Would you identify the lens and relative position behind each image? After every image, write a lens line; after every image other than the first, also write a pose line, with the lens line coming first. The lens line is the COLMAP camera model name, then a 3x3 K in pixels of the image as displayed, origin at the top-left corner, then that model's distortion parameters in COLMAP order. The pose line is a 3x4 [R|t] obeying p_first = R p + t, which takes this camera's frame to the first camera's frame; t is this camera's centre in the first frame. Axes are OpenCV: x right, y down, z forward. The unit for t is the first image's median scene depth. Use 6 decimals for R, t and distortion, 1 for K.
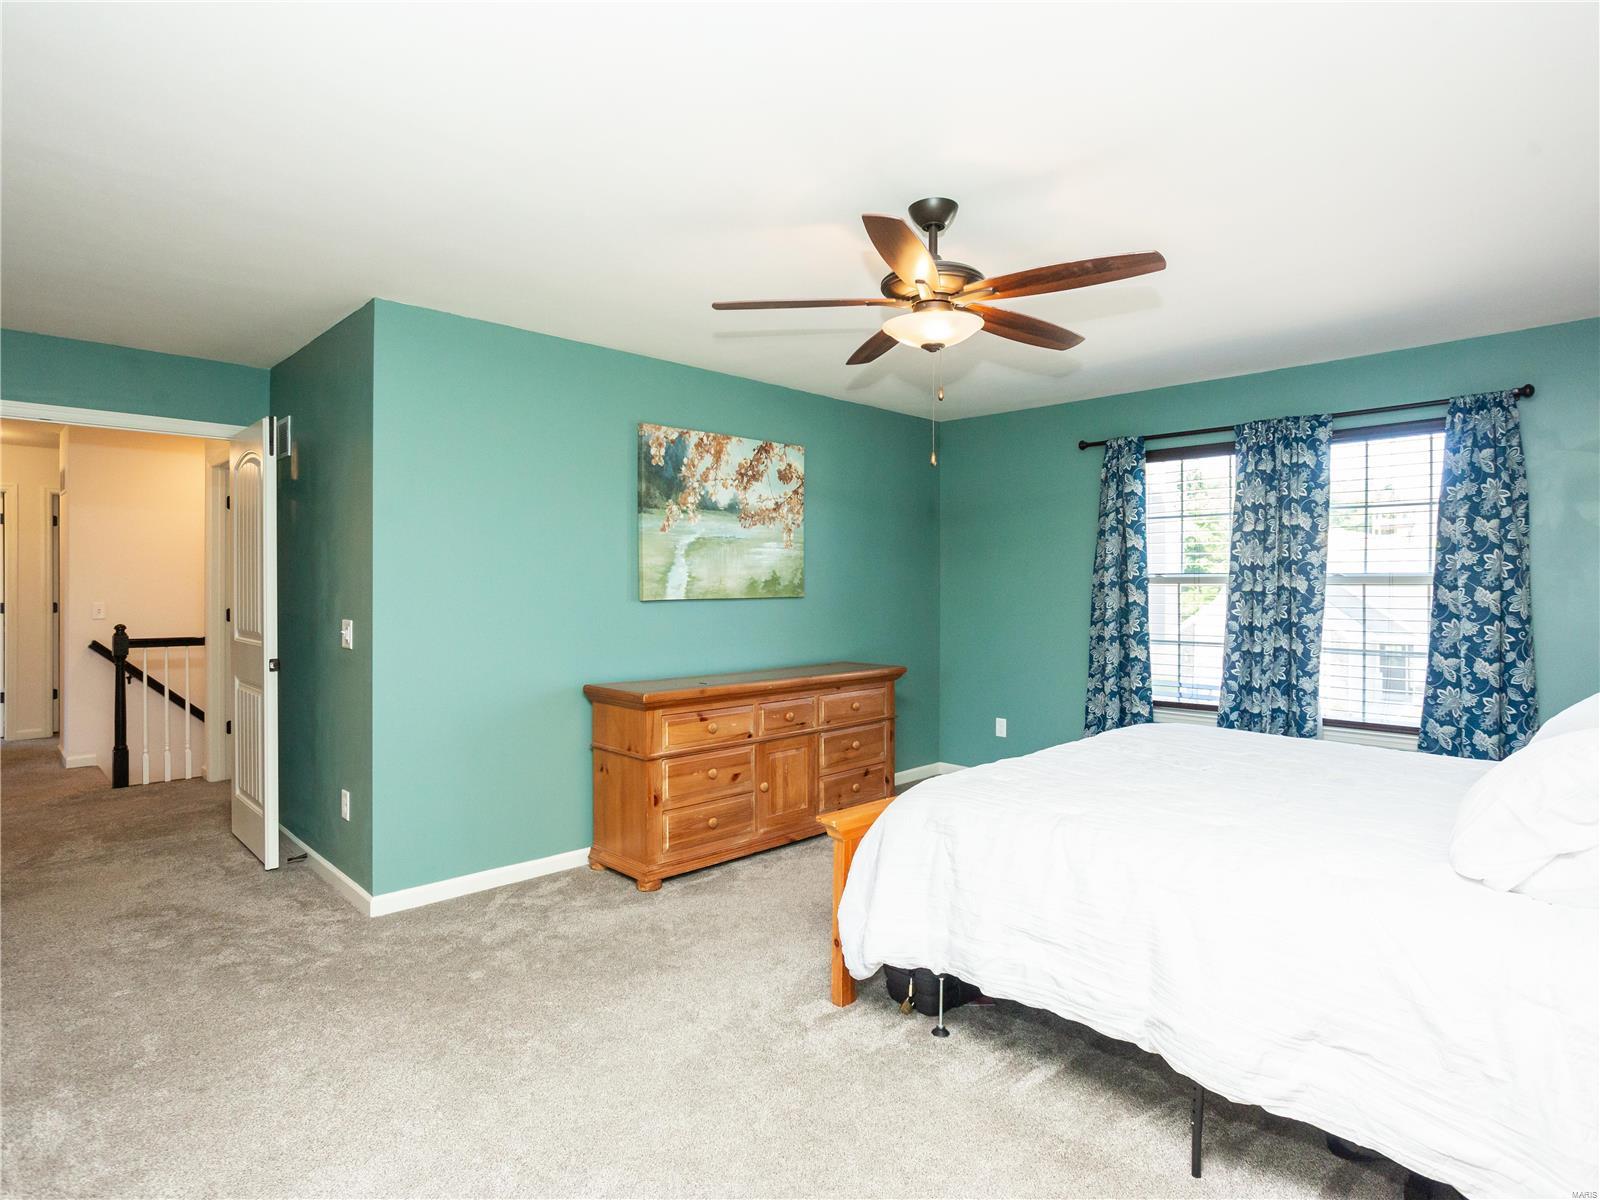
lens RADIAL K [[871.1, 0, 791.5], [0, 871.1, 587.9], [0, 0, 1]] dist [-0.049750, 0.045792]
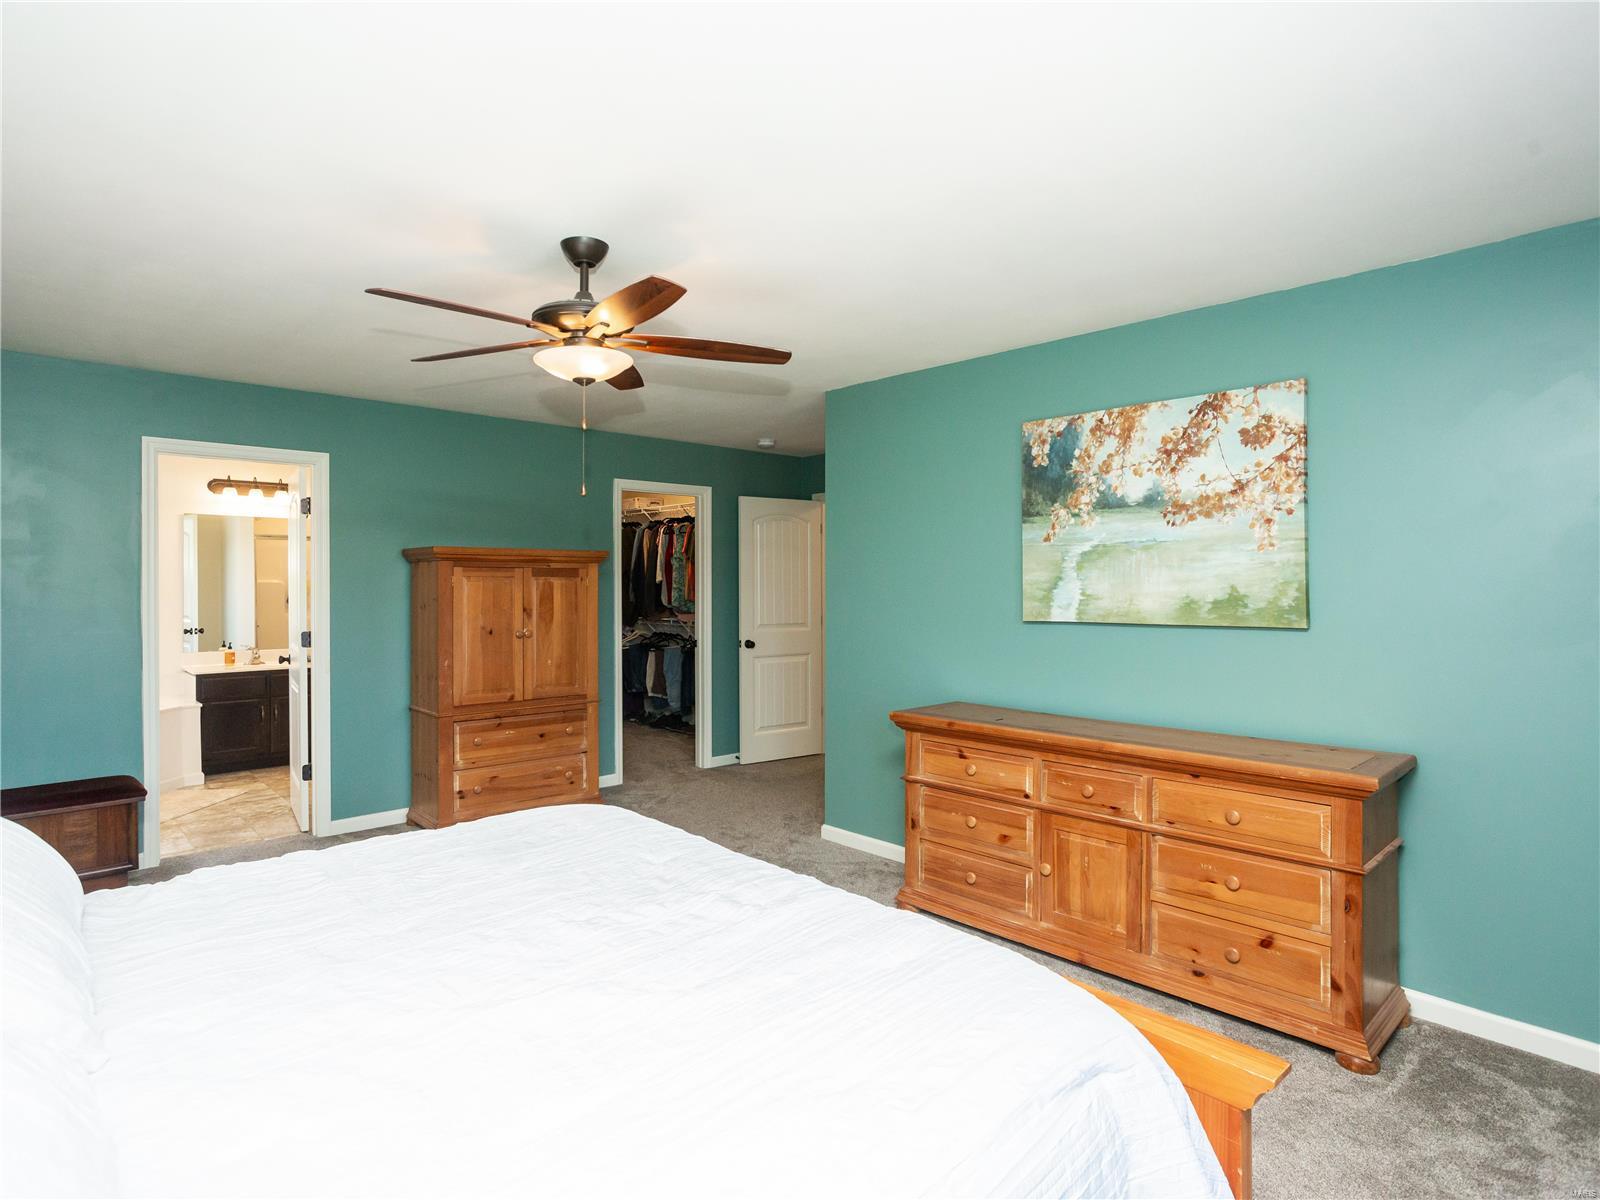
lens RADIAL K [[871.1, 0, 791.5], [0, 871.1, 587.9], [0, 0, 1]] dist [-0.049750, 0.045792]
pose [[-0.026130, 0.006162, -0.999640, 0.701315], [-0.002401, 0.999978, 0.006226, -0.023440], [0.999656, 0.002563, -0.026114, 0.753228]]
